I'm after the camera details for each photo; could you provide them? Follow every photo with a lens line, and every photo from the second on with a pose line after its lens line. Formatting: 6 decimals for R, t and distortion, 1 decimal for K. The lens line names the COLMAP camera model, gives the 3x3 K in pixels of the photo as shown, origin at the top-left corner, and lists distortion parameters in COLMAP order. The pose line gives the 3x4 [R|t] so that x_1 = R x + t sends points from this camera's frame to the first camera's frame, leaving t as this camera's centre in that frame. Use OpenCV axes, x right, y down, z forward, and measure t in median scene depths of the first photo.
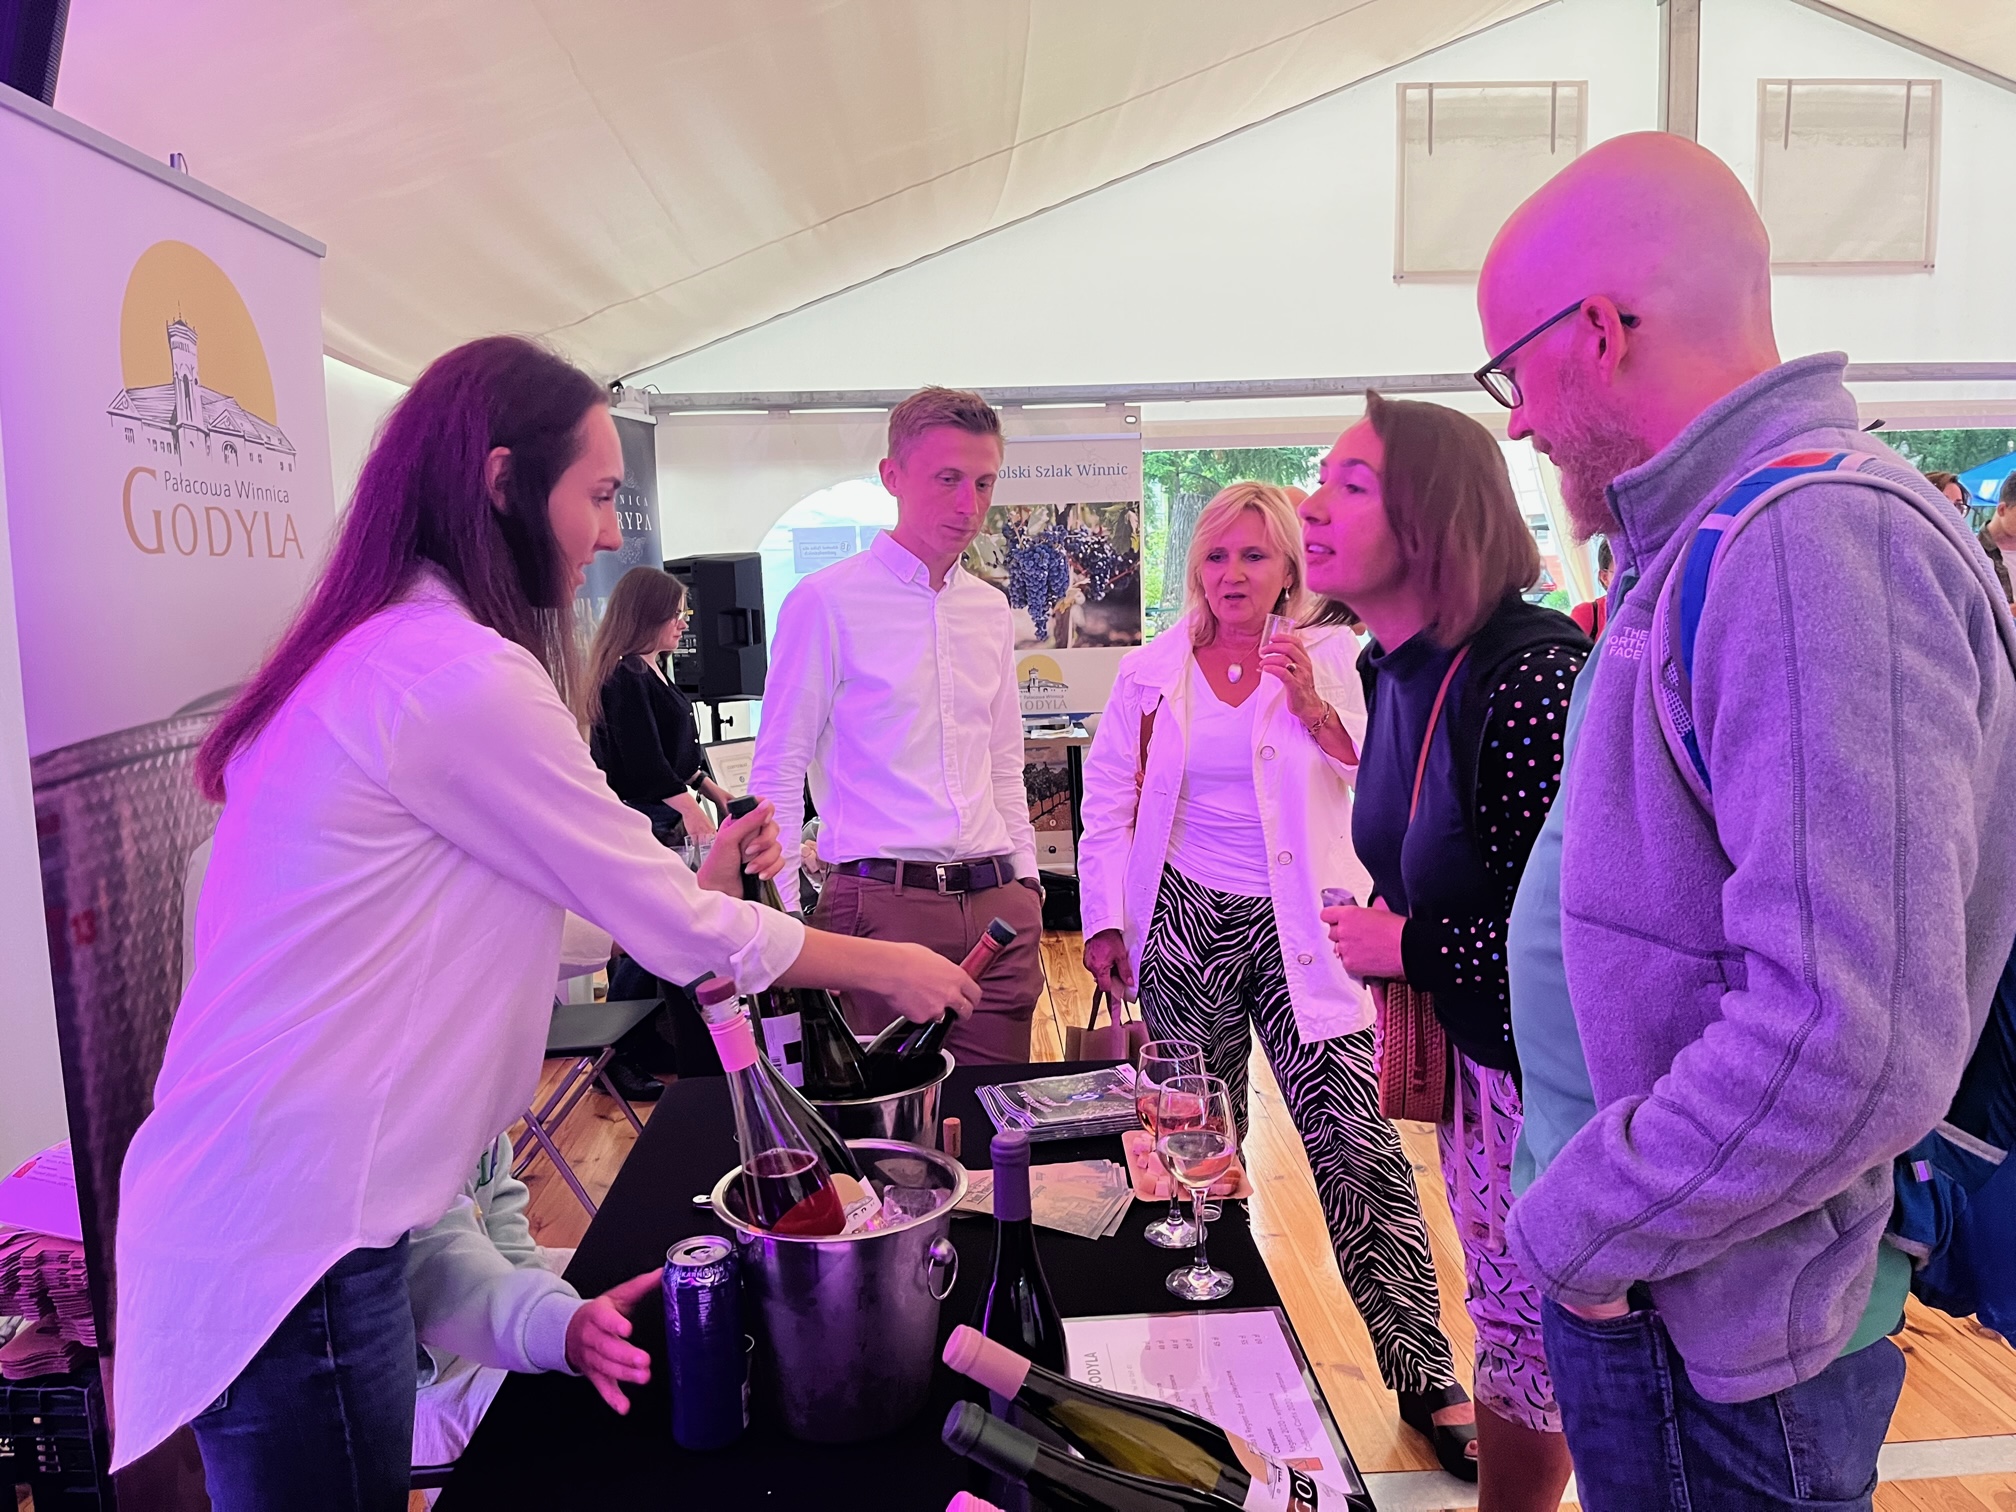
lens RADIAL K [[1524.8, 0, 1010.1], [0, 1524.8, 754.0], [0, 0, 1]] dist [0.037945, -0.036246]
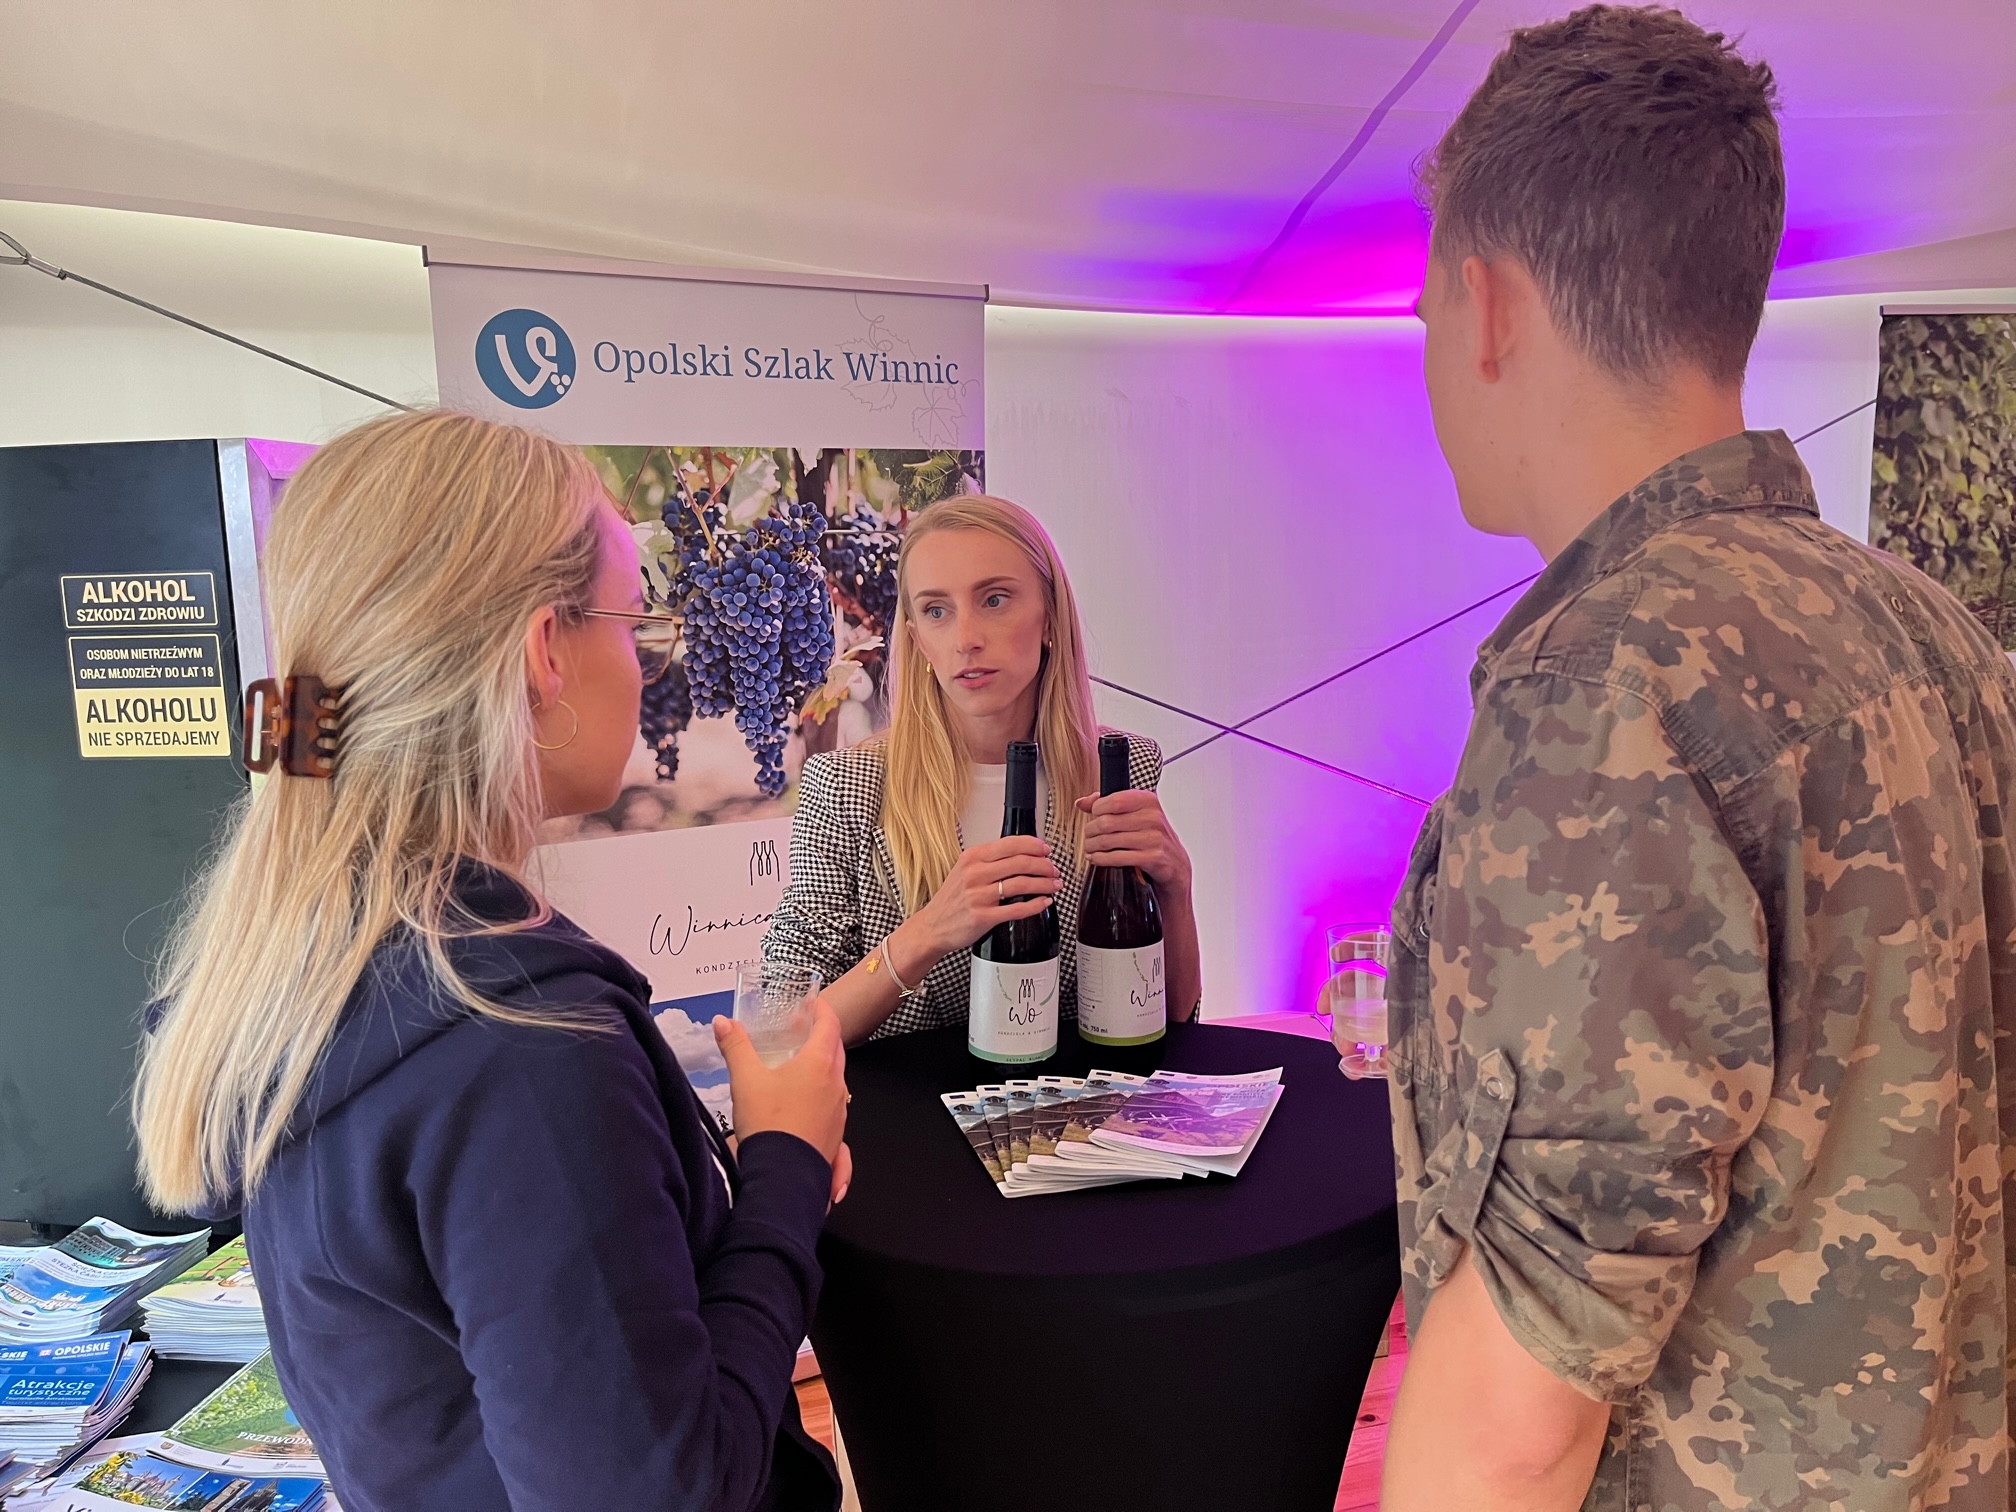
lens RADIAL K [[1524.8, 0, 1007.3], [0, 1524.8, 759.7], [0, 0, 1]] dist [0.037945, -0.036246]
pose [[0.956704, -0.038284, 0.288533, -0.034354], [0.046888, 0.998636, -0.022965, -0.072048], [-0.287260, 0.035499, 0.957194, 0.608579]]
